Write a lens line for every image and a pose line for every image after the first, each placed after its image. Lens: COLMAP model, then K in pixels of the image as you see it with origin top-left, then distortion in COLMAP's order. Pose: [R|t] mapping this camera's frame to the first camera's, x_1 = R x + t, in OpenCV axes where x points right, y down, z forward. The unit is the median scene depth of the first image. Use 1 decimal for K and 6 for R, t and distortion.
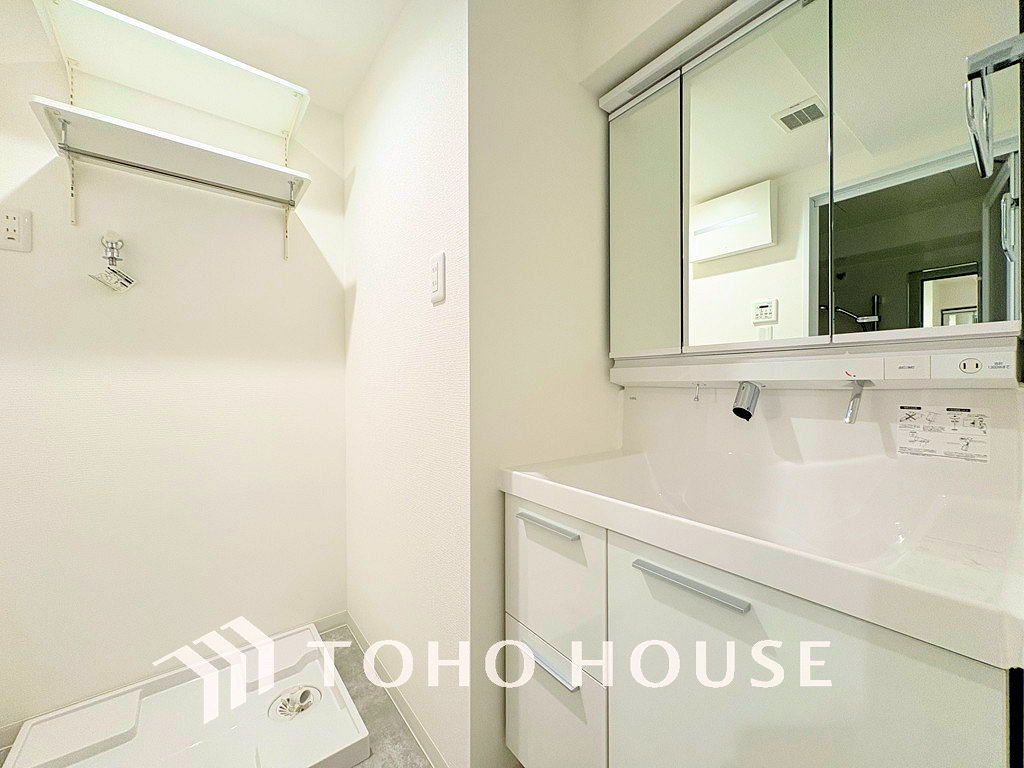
lens RADIAL K [[408.1, 0, 512.0], [0, 408.1, 384.0], [0, 0, 1]] dist [-0.000512, 0.000176]
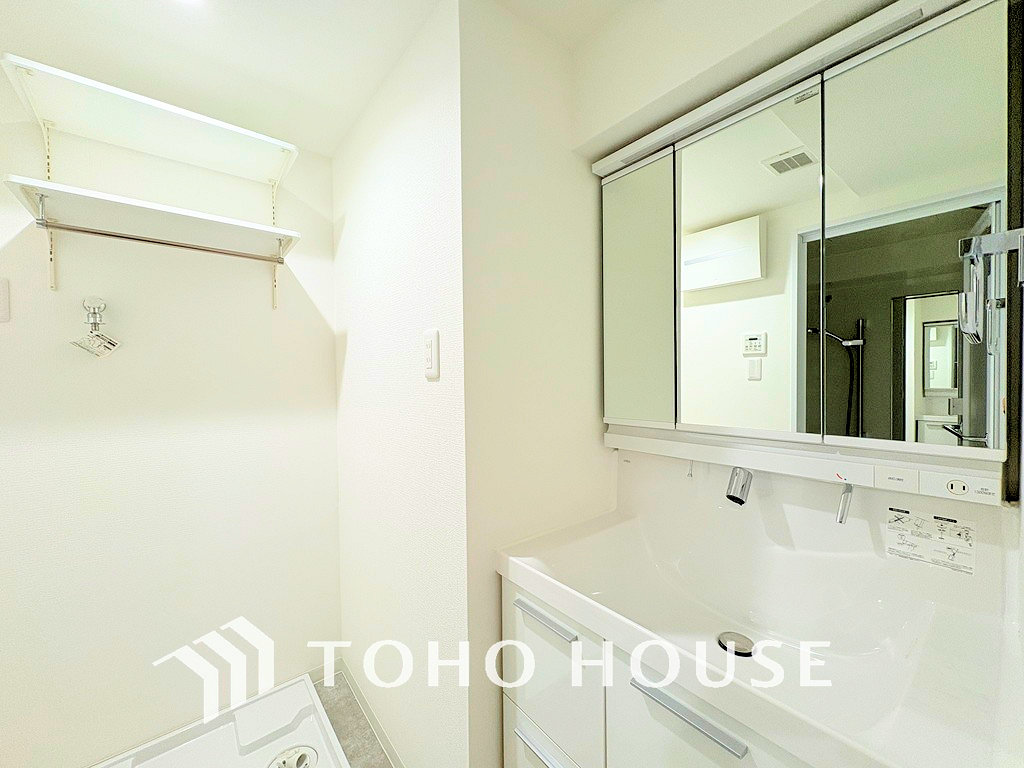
lens RADIAL K [[408.1, 0, 512.0], [0, 408.1, 384.0], [0, 0, 1]] dist [-0.000512, 0.000176]
pose [[0.999693, -0.007890, 0.023493, -0.009447], [0.007607, 0.999898, 0.012120, -0.175056], [-0.023586, -0.011937, 0.999651, 0.002507]]
